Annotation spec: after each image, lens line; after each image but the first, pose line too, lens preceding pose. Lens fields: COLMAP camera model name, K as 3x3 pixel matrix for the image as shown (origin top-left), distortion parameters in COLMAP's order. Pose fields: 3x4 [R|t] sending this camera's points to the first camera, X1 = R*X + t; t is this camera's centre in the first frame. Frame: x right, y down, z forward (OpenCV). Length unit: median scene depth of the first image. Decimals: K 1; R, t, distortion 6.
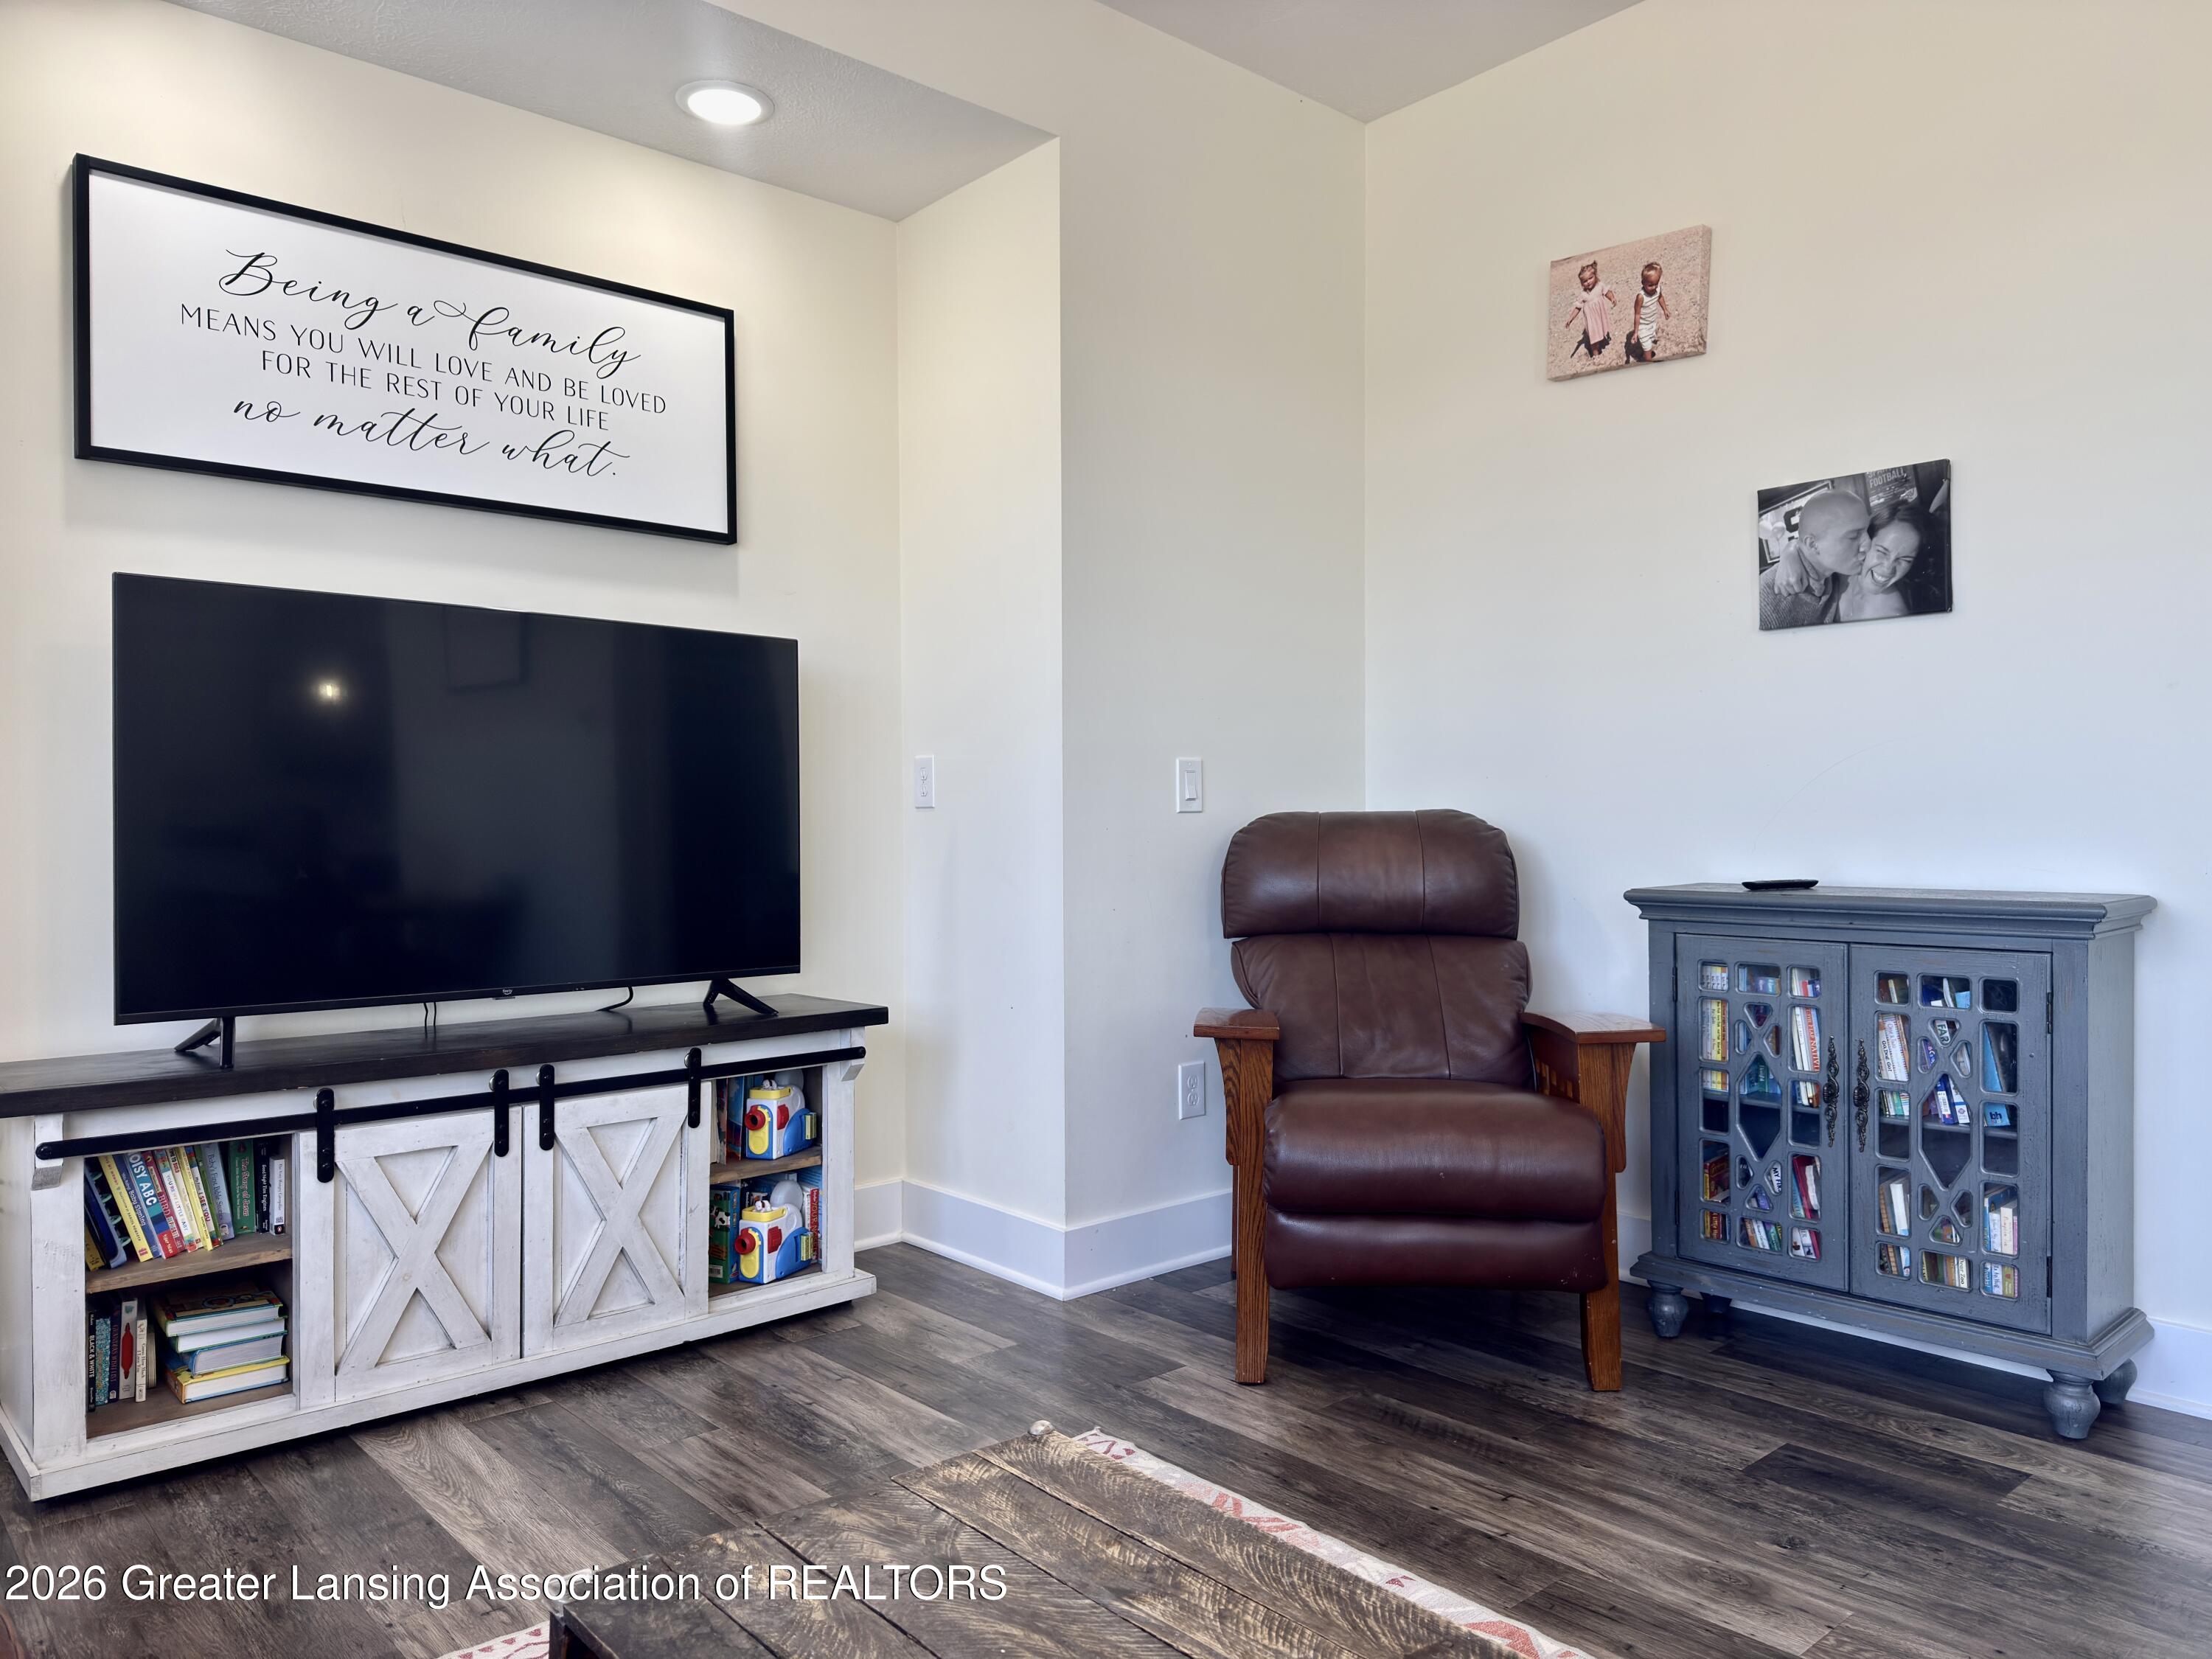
lens RADIAL K [[1547.7, 0, 1106.0], [0, 1547.7, 829.5], [0, 0, 1]] dist [0.021701, -0.041784]
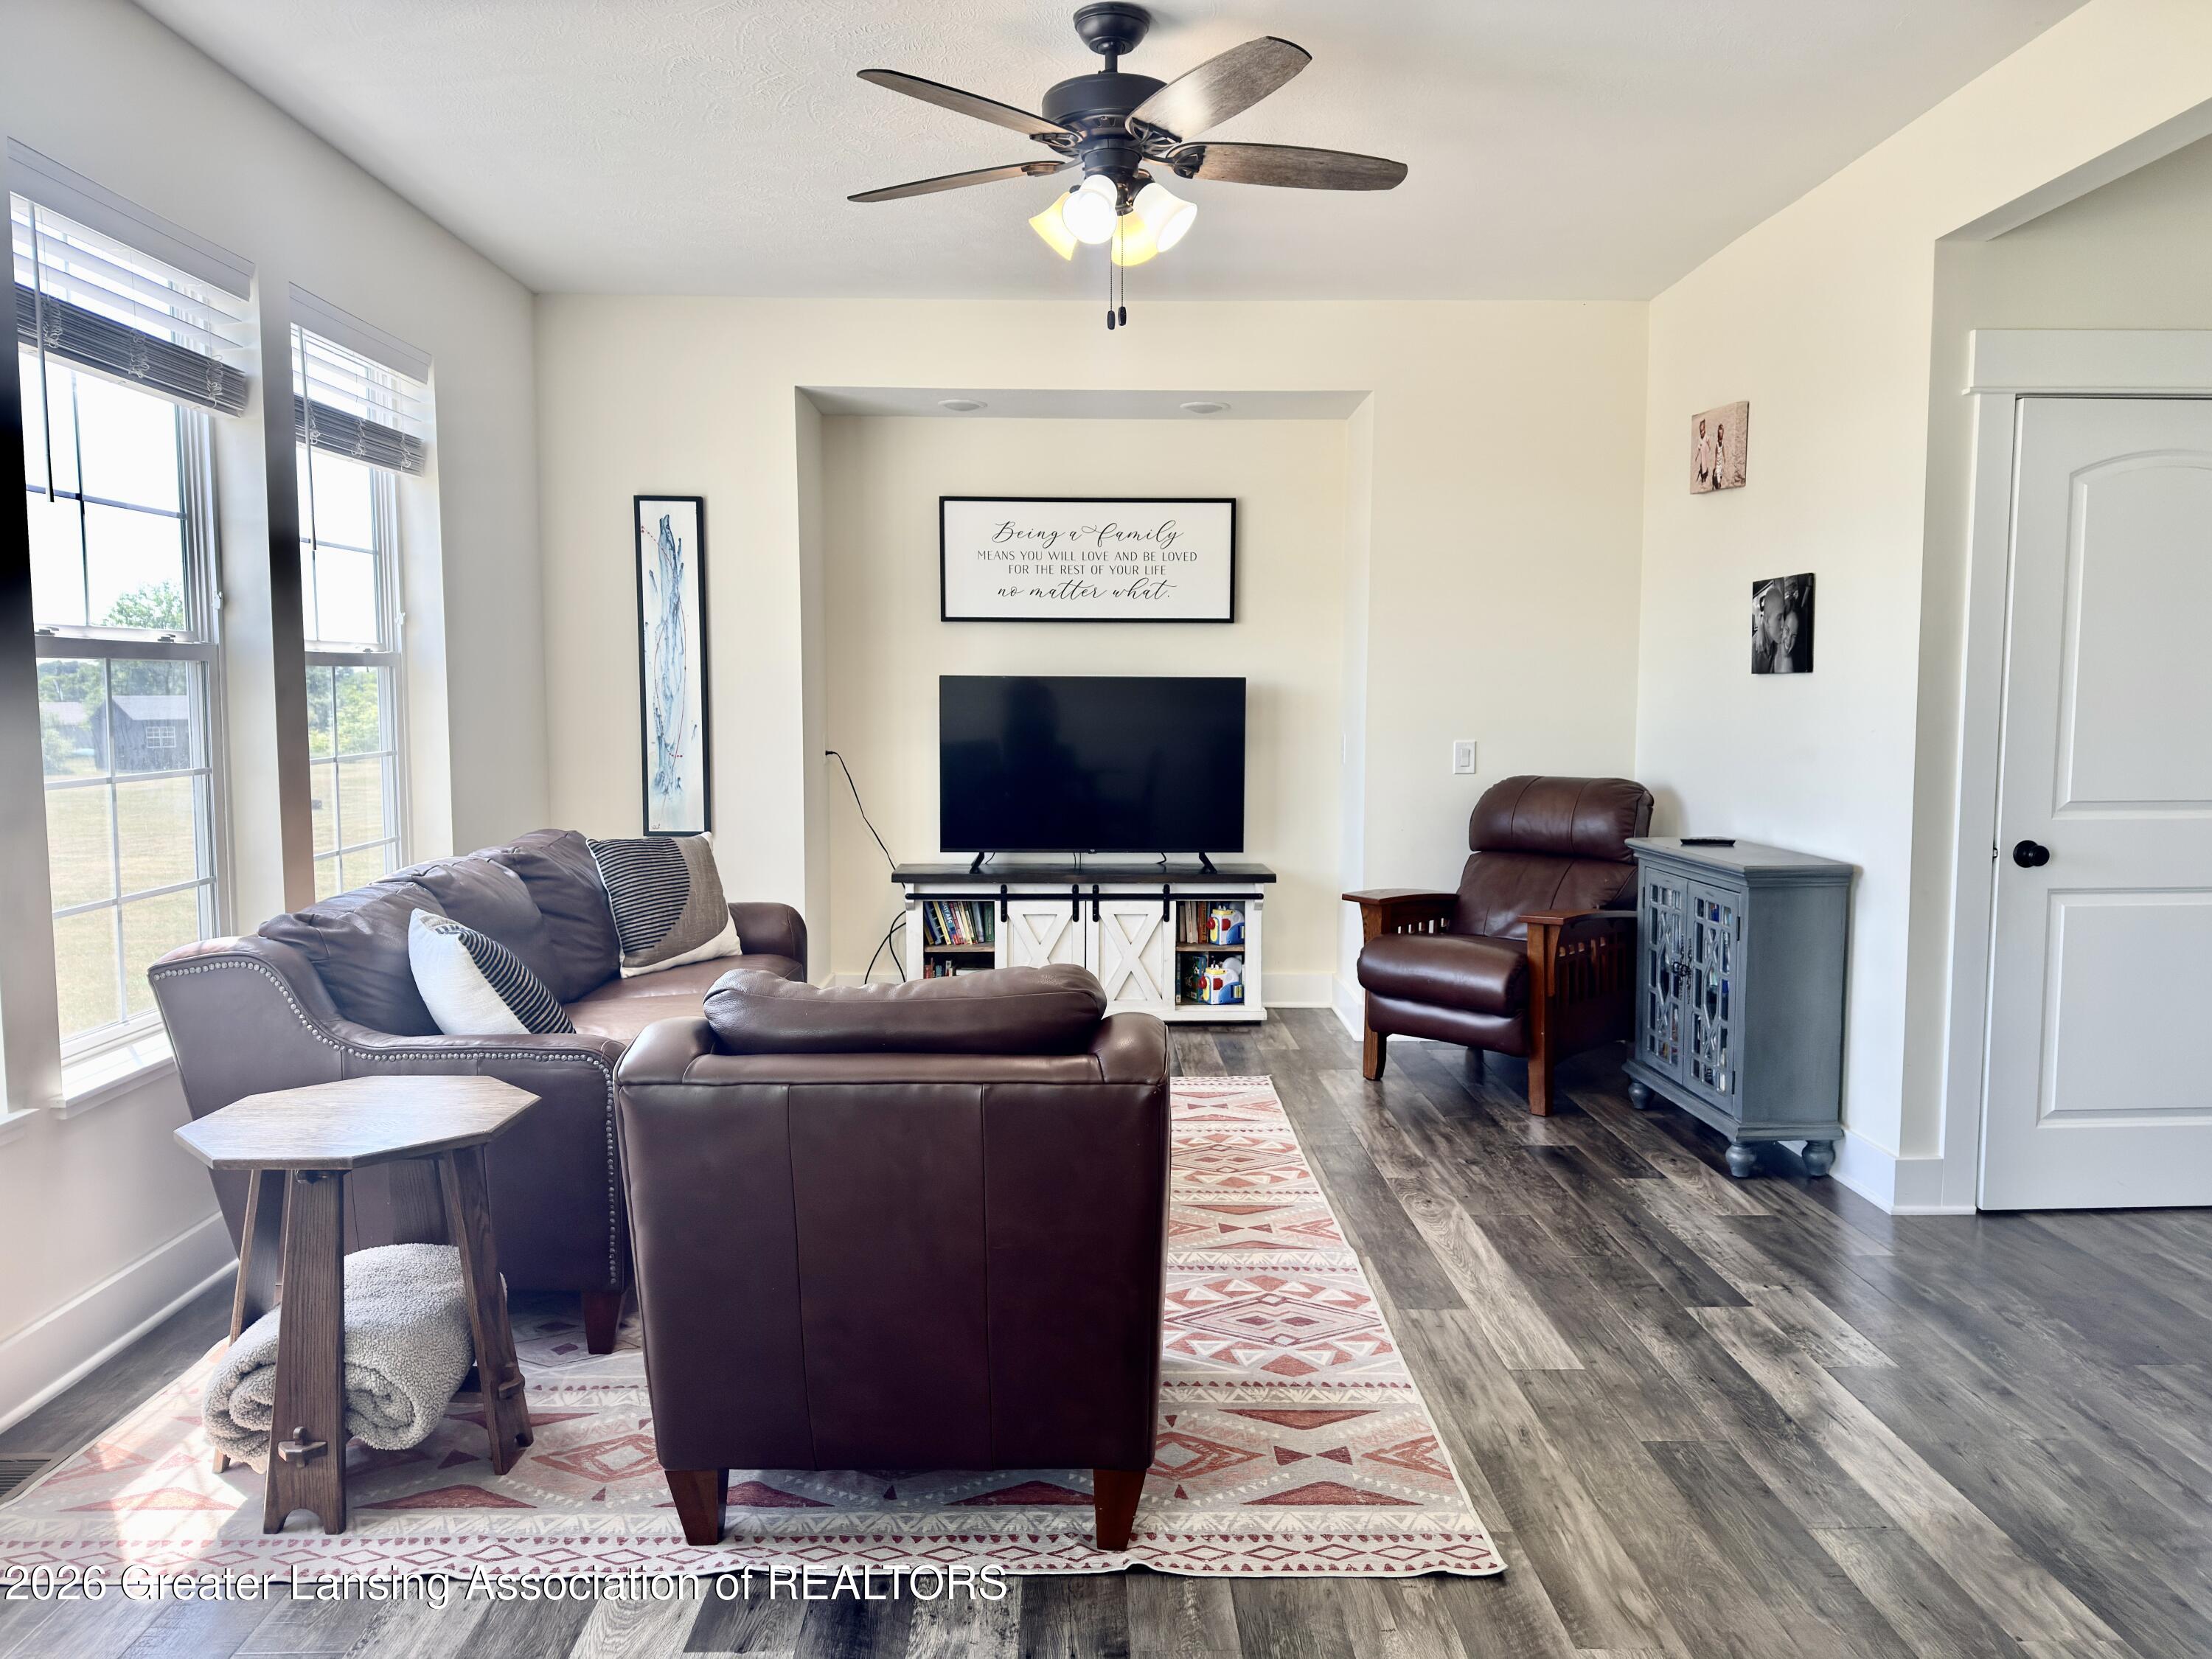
lens RADIAL K [[1547.7, 0, 1106.0], [0, 1547.7, 829.5], [0, 0, 1]] dist [0.021701, -0.041784]
pose [[0.755065, 0.062602, -0.652655, 1.036612], [-0.007366, 0.996178, 0.087030, -0.114384], [0.655609, -0.060906, 0.752641, -0.625771]]
